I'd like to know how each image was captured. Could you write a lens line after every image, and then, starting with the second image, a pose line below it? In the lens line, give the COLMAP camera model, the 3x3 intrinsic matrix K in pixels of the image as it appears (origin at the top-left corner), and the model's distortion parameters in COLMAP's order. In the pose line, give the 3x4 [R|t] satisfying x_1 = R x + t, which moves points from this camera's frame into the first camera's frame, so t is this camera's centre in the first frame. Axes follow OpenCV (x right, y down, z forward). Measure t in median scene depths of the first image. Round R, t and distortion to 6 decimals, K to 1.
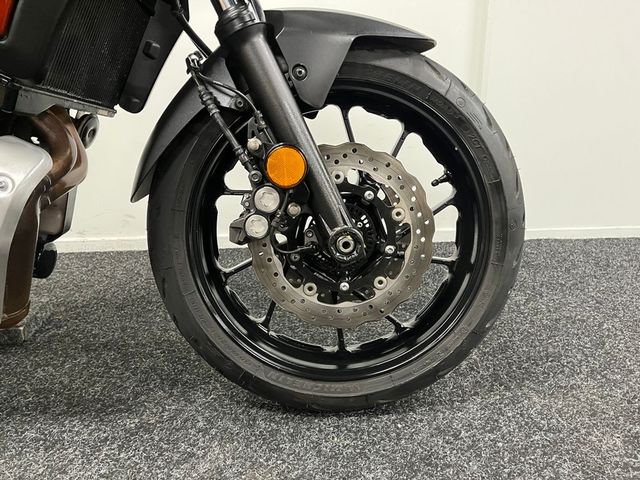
lens RADIAL K [[482.4, 0, 320.0], [0, 482.4, 240.0], [0, 0, 1]] dist [0.083303, -0.117818]
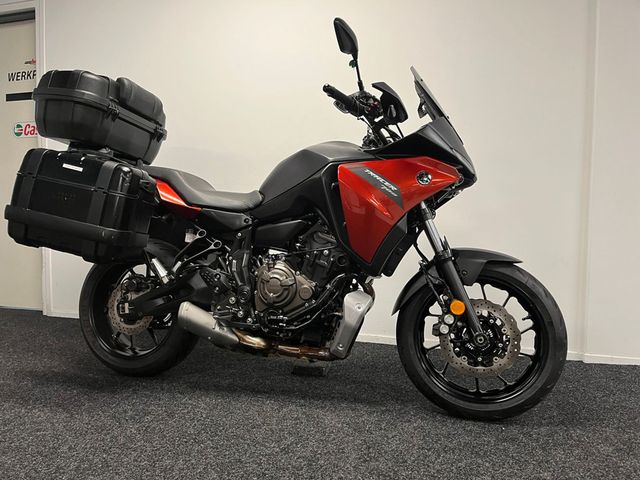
lens RADIAL K [[482.4, 0, 320.0], [0, 482.4, 240.0], [0, 0, 1]] dist [0.083303, -0.117818]
pose [[0.955766, 0.043766, -0.290853, -0.028441], [-0.114329, 0.966386, -0.230277, 0.171640], [0.270998, 0.253344, 0.928643, -1.589015]]
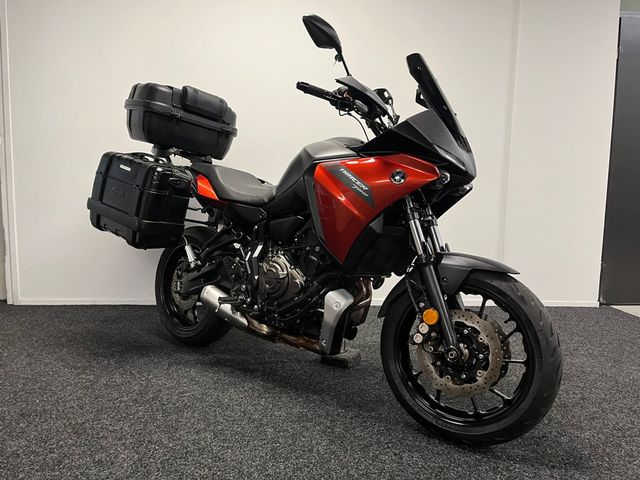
lens RADIAL K [[482.4, 0, 320.0], [0, 482.4, 240.0], [0, 0, 1]] dist [0.083303, -0.117818]
pose [[0.765718, 0.098343, -0.635614, 0.913340], [-0.222299, 0.967804, -0.118061, -0.099750], [0.603539, 0.231698, 0.762926, -1.172037]]
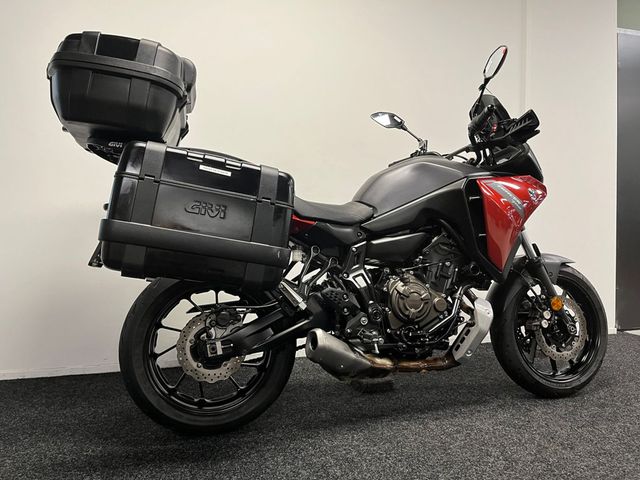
lens RADIAL K [[482.4, 0, 320.0], [0, 482.4, 240.0], [0, 0, 1]] dist [0.083303, -0.117818]
pose [[0.968113, 0.007346, 0.250405, -2.061801], [0.061737, 0.961745, -0.266900, 0.178572], [-0.242787, 0.273849, 0.930624, -1.500665]]
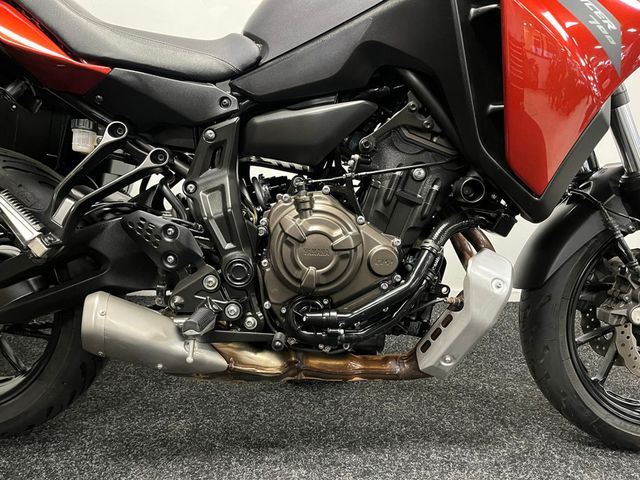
lens RADIAL K [[482.4, 0, 320.0], [0, 482.4, 240.0], [0, 0, 1]] dist [0.083303, -0.117818]
pose [[0.999159, 0.040462, 0.006609, -0.981983], [-0.039895, 0.996698, -0.070719, -0.095632], [-0.009449, 0.070396, 0.997474, -0.380804]]
